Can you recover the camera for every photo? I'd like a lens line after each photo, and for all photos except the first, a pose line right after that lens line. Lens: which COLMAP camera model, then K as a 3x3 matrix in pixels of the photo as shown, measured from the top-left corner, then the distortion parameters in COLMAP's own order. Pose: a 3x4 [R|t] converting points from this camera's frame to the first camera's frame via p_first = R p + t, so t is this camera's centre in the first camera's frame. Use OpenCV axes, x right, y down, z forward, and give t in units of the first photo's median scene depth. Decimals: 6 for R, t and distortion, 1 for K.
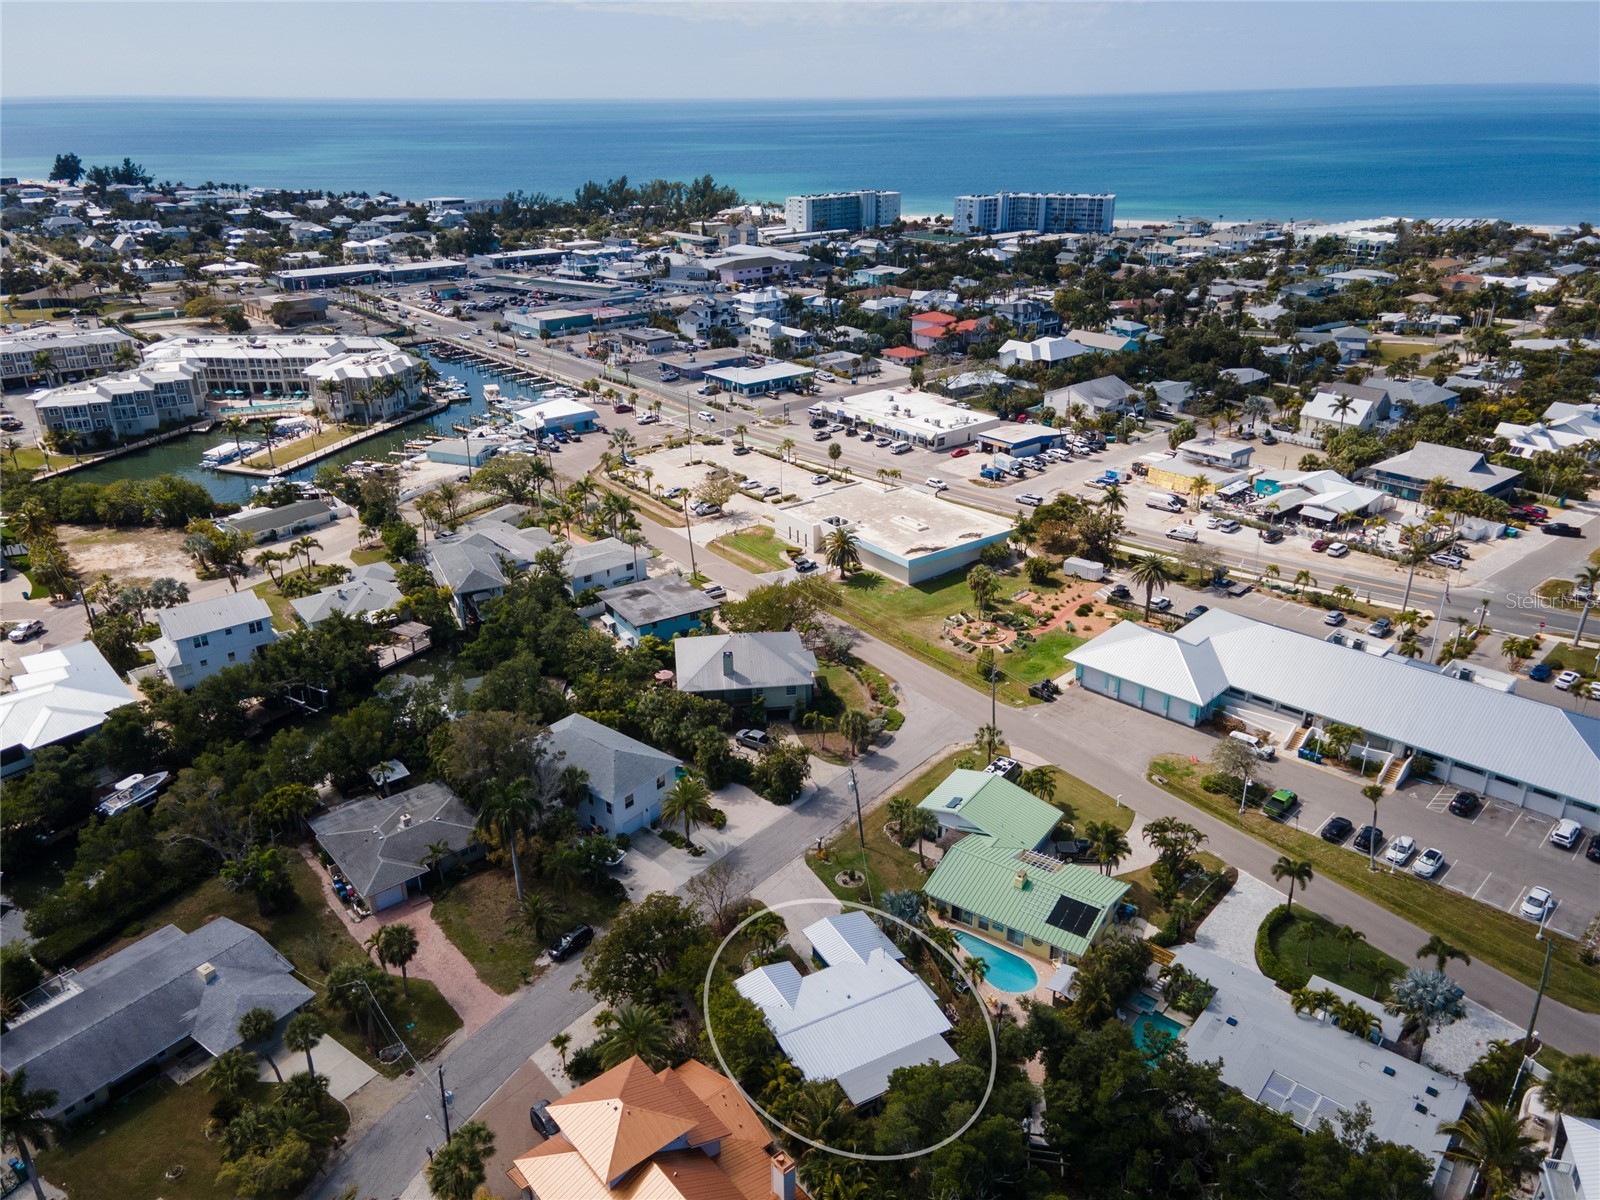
lens RADIAL K [[1144.2, 0, 804.4], [0, 1144.2, 595.6], [0, 0, 1]] dist [0.020413, 0.034547]
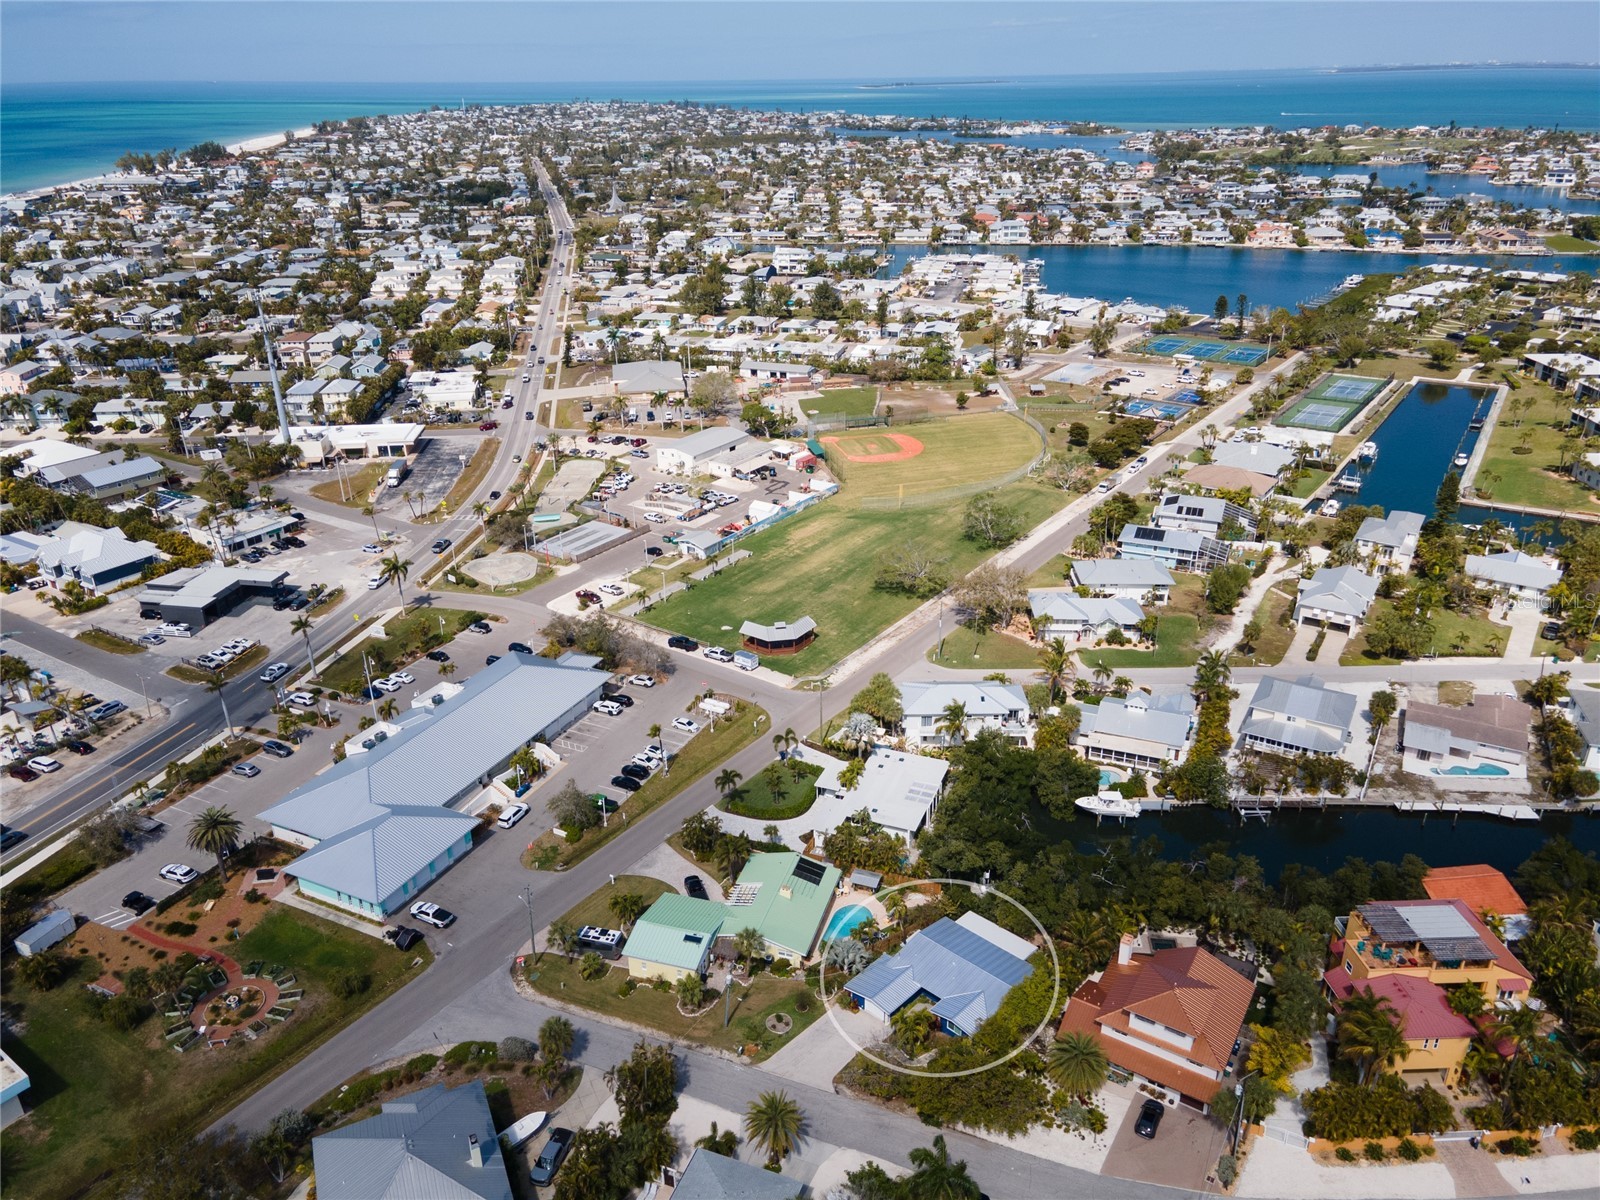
lens RADIAL K [[1113.3, 0, 800.0], [0, 1113.3, 600.0], [0, 0, 1]] dist [0.028587, 0.005254]
pose [[-0.285076, -0.387375, 0.876739, -0.465382], [0.399249, 0.783578, 0.476031, -0.356792], [-0.871396, 0.485743, -0.068720, 0.542651]]
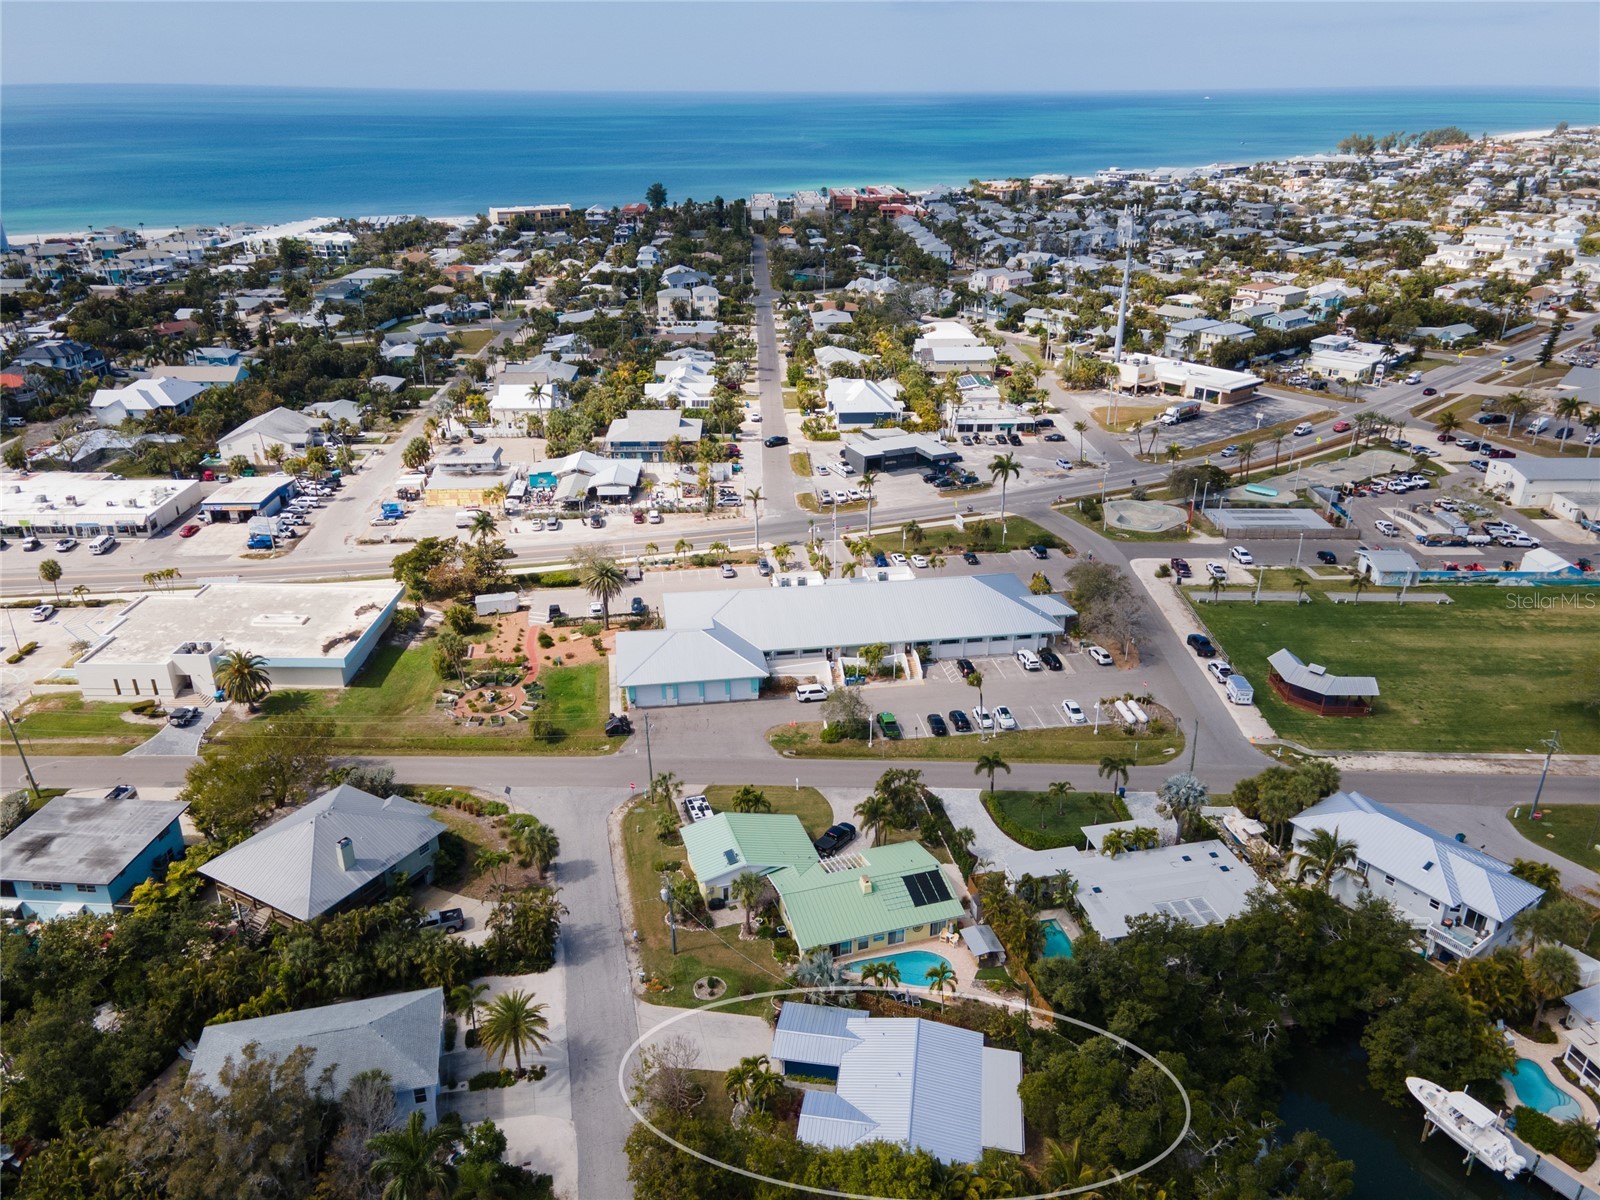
lens RADIAL K [[1144.2, 0, 804.4], [0, 1144.2, 595.6], [0, 0, 1]] dist [0.020413, 0.034547]
pose [[0.614408, -0.309524, 0.725740, -0.287501], [0.309918, 0.940581, 0.138778, -0.084222], [-0.725572, 0.139654, 0.673827, 0.196589]]
